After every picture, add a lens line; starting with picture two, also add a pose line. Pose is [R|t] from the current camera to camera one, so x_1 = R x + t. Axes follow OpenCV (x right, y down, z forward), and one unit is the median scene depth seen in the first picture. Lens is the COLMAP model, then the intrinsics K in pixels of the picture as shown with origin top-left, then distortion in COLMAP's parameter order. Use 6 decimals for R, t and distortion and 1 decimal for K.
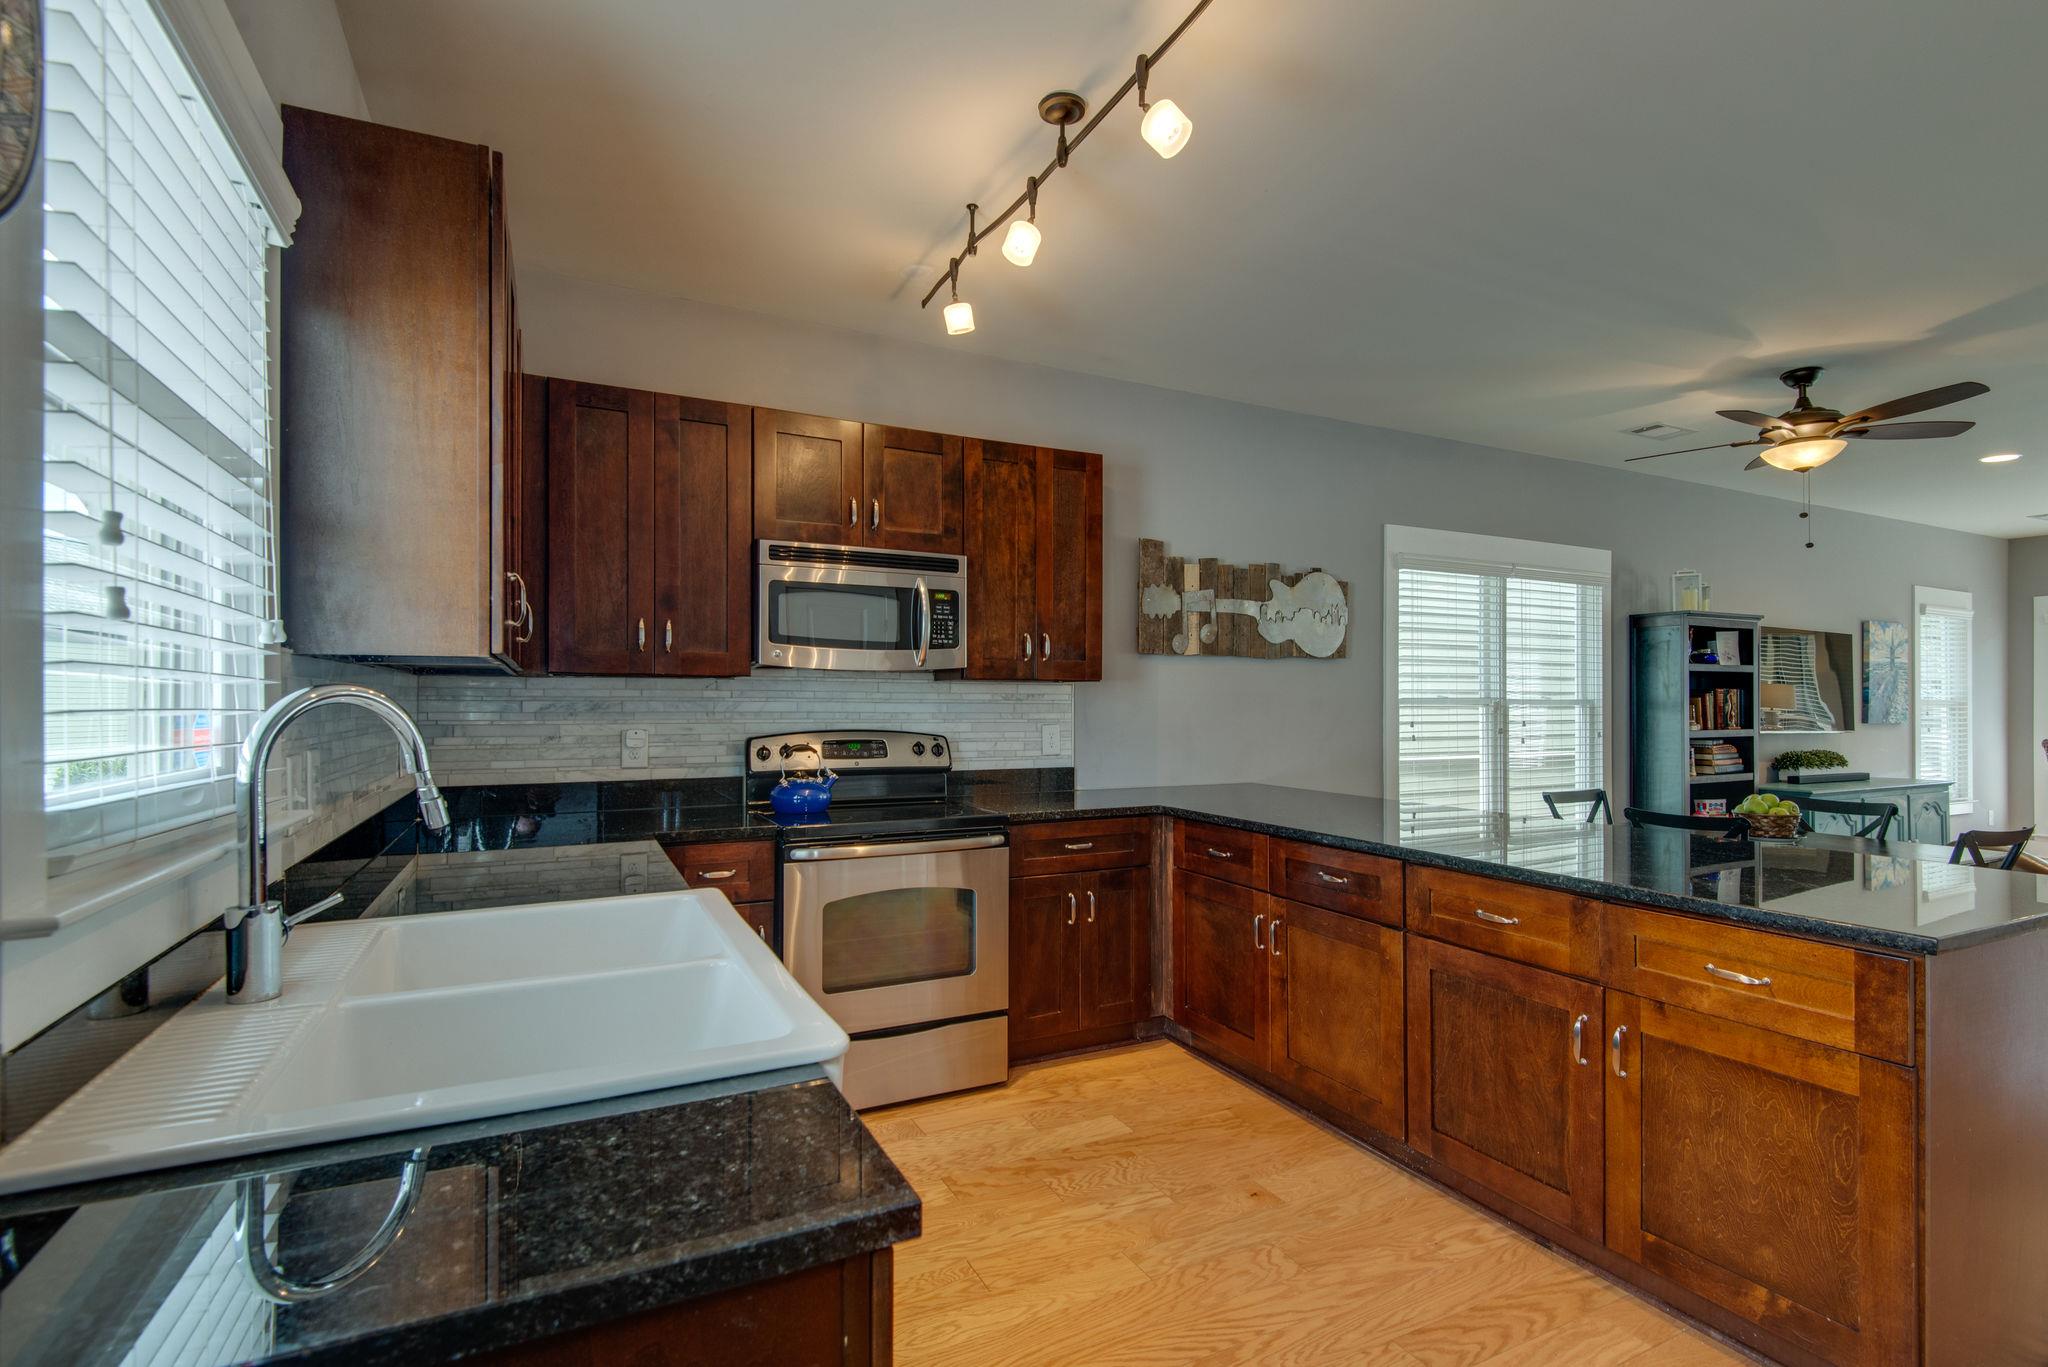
lens RADIAL K [[931.2, 0, 979.7], [0, 931.2, 680.8], [0, 0, 1]] dist [0.008471, -0.009024]
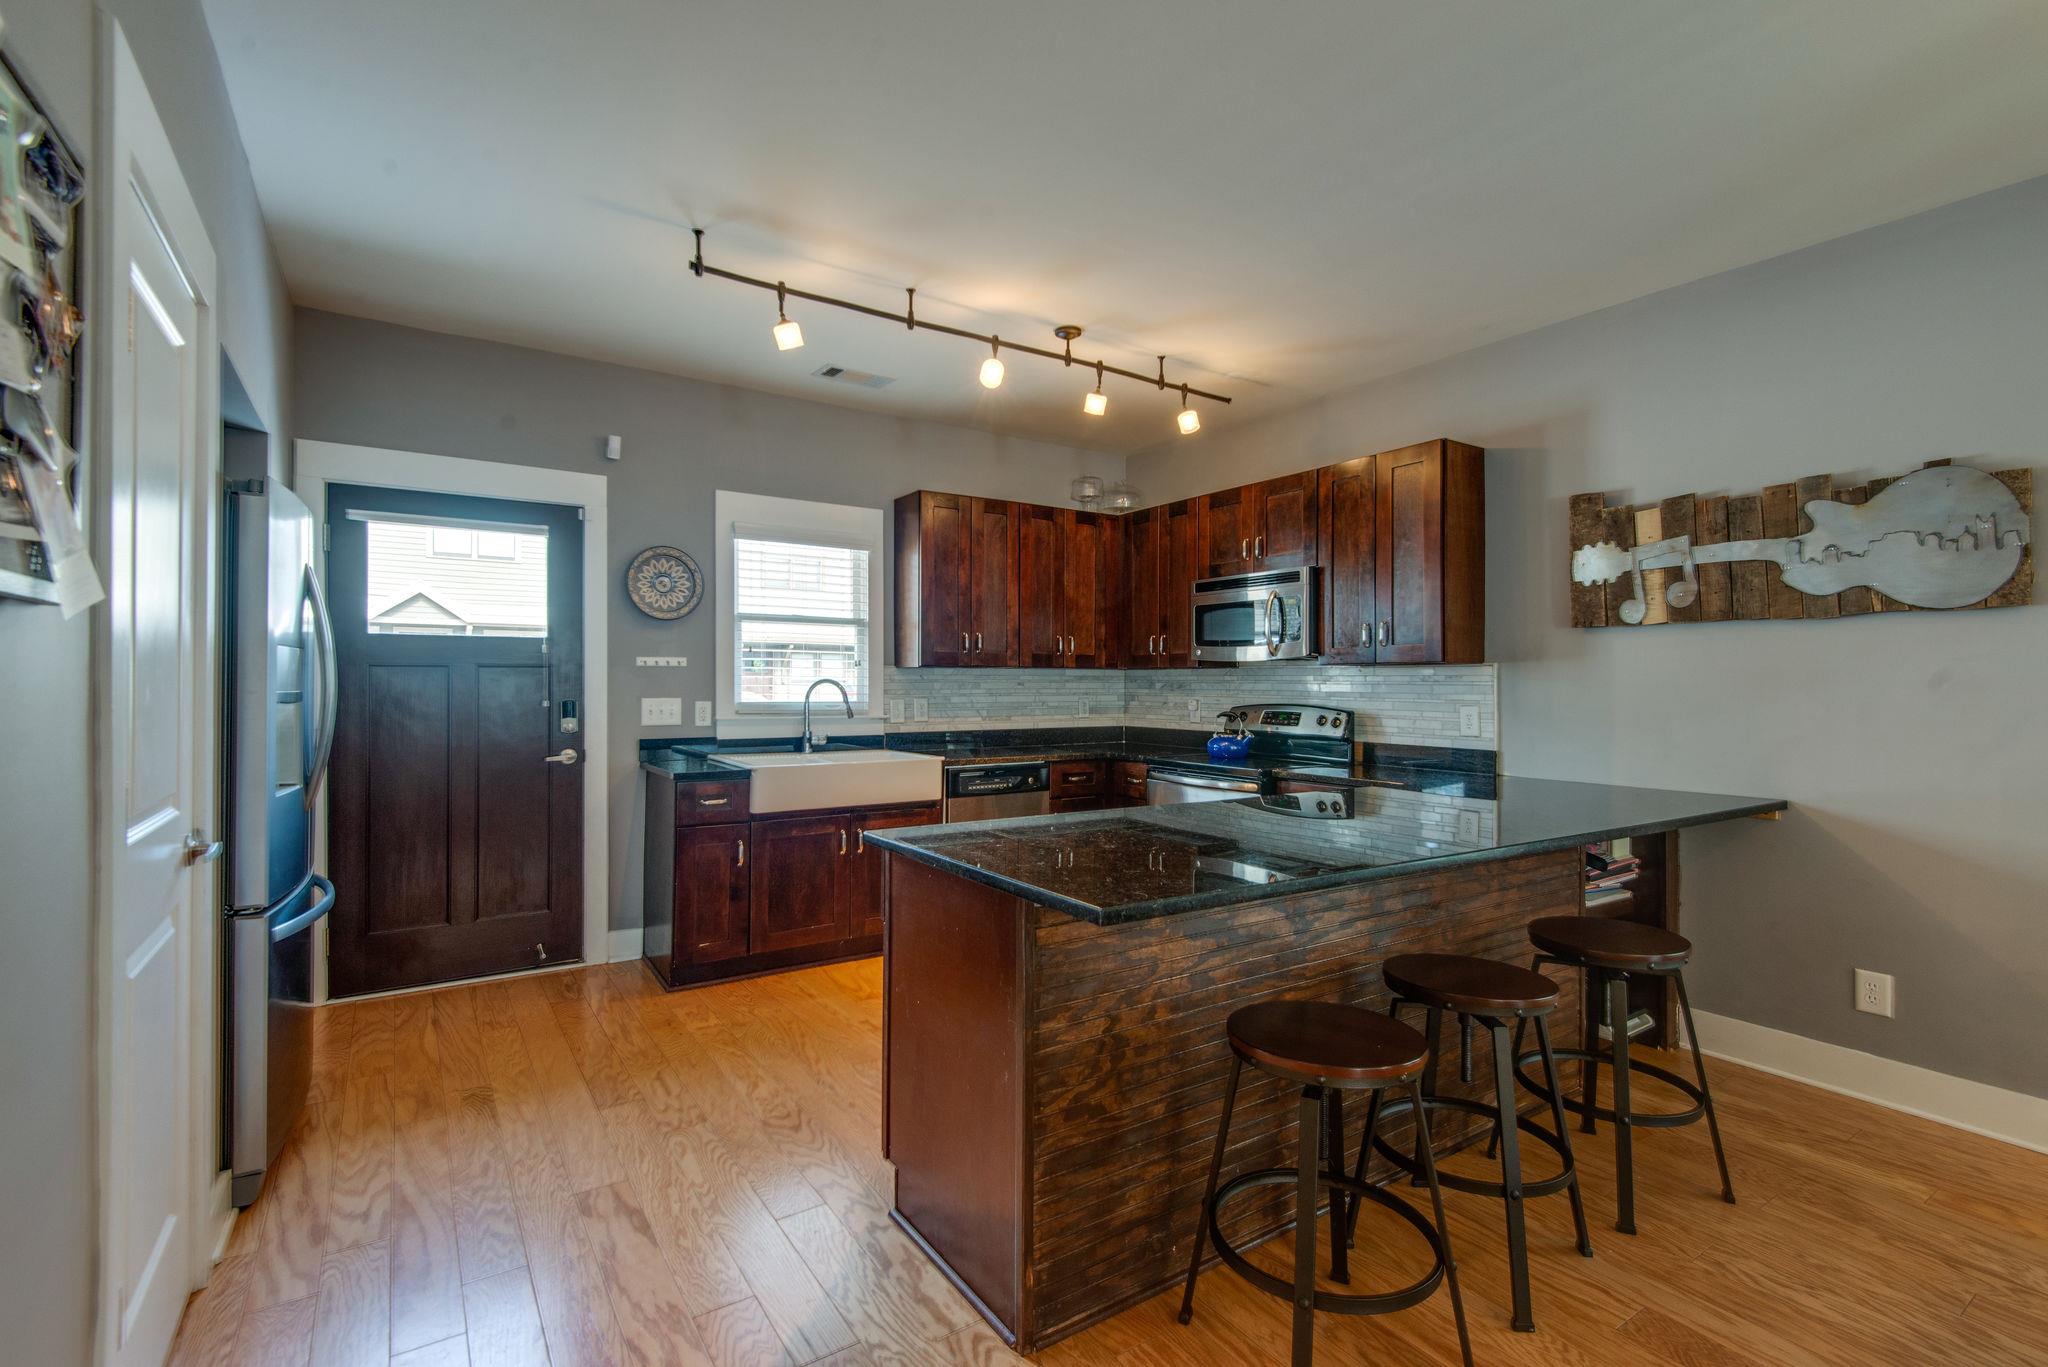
lens RADIAL K [[931.2, 0, 1044.0], [0, 931.2, 678.5], [0, 0, 1]] dist [0.008471, -0.009024]
pose [[0.144855, -0.009163, -0.989410, 0.897016], [0.015956, 0.999849, -0.006923, 0.015041], [0.989324, -0.014784, 0.144979, 0.353582]]
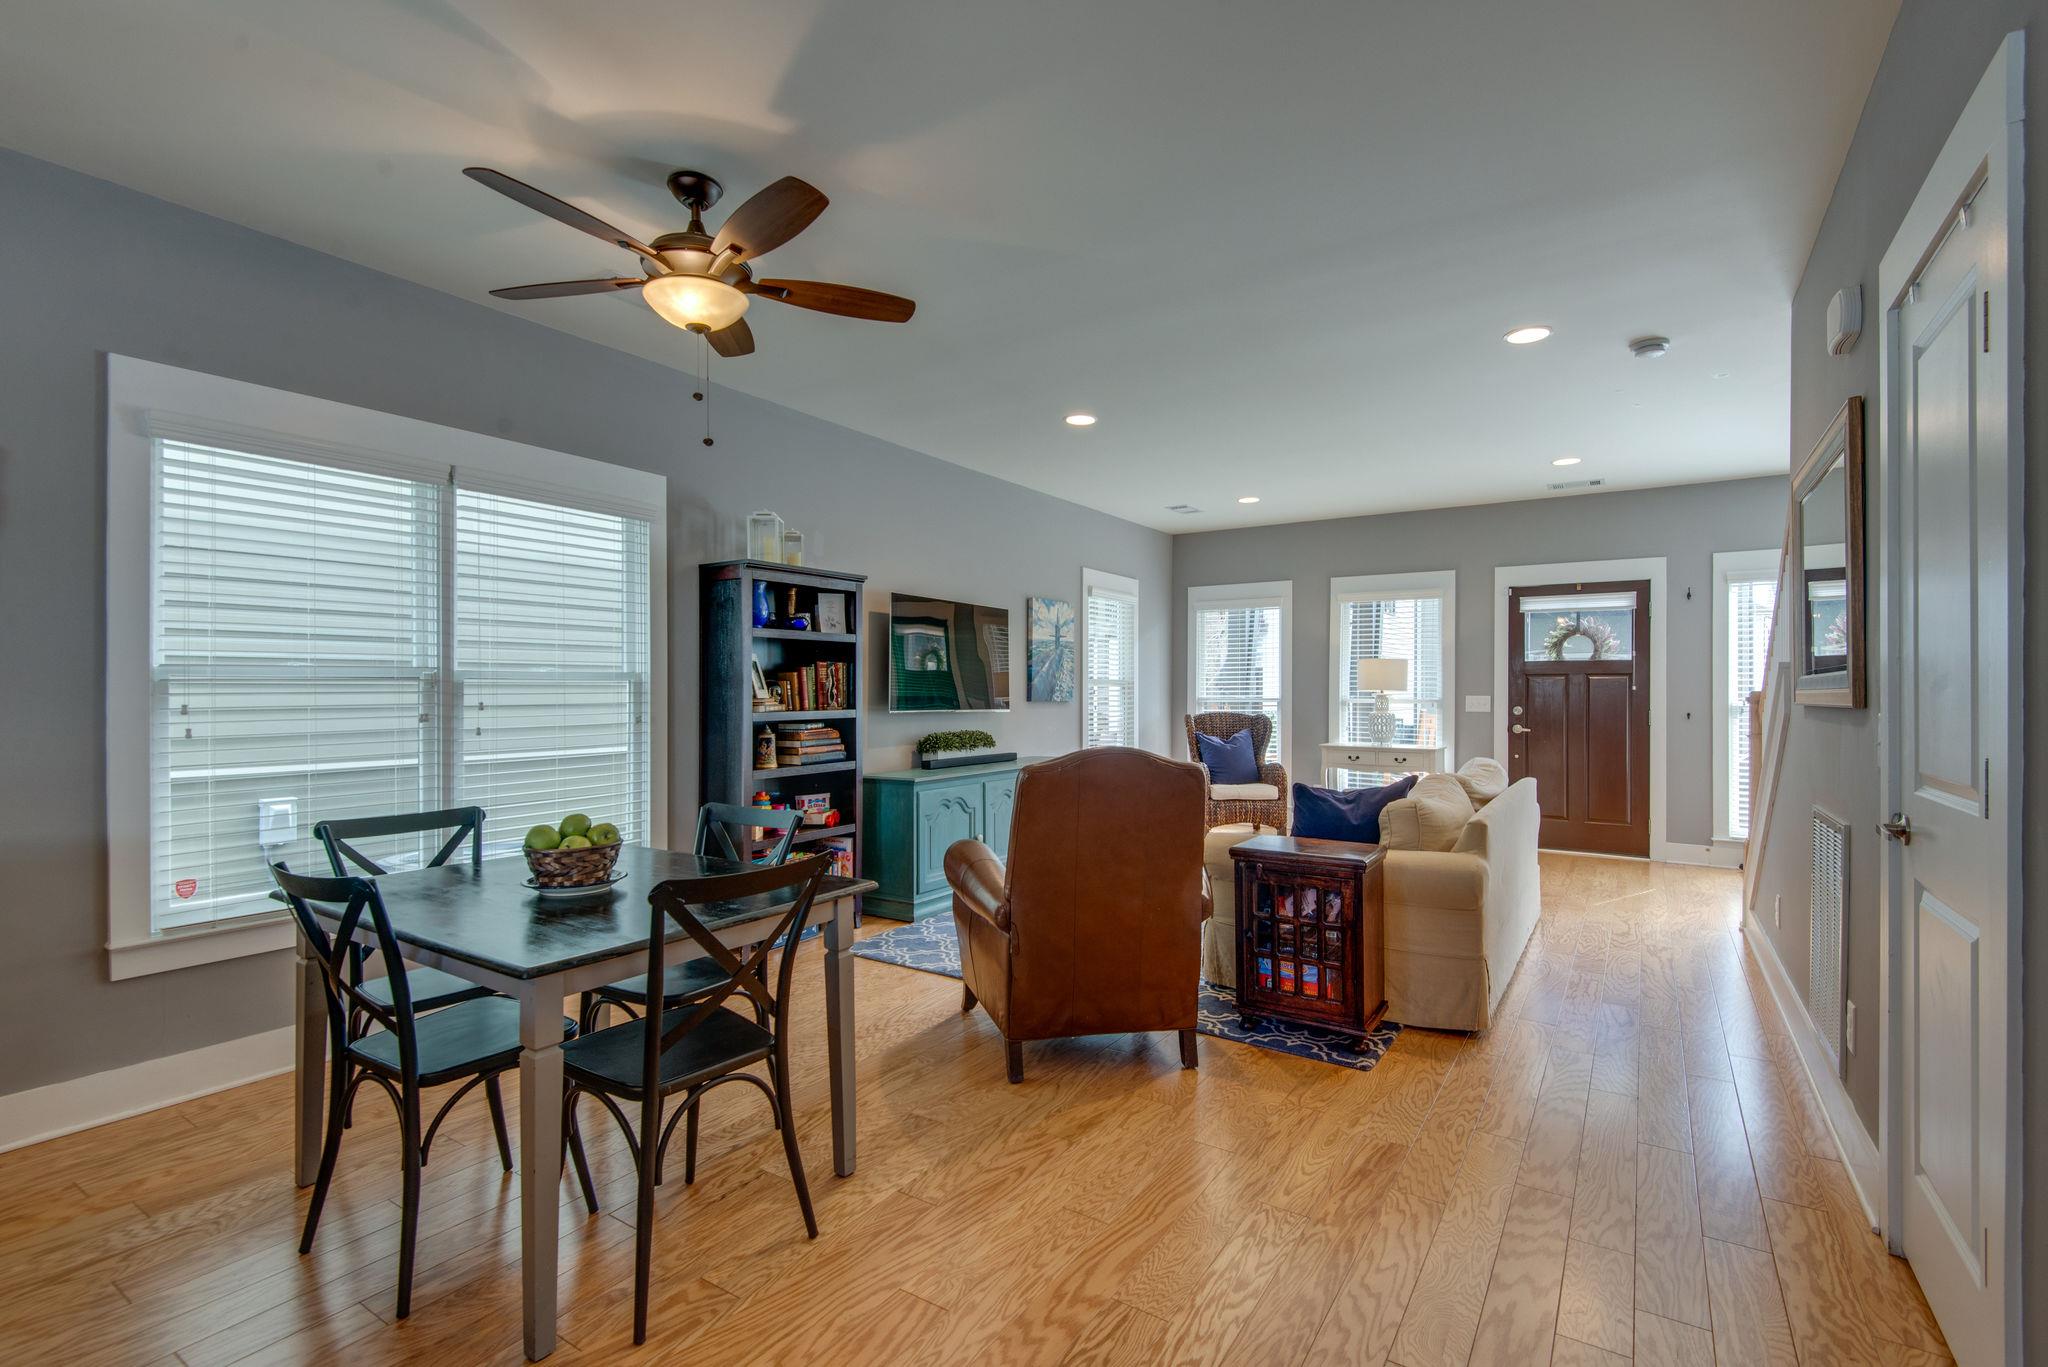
lens RADIAL K [[931.2, 0, 1002.8], [0, 931.2, 687.3], [0, 0, 1]] dist [0.008471, -0.009024]
pose [[0.856528, -0.003845, 0.516086, 0.658265], [-0.006893, 0.999798, 0.018889, 0.019065], [-0.516054, -0.019737, 0.856329, 0.267857]]
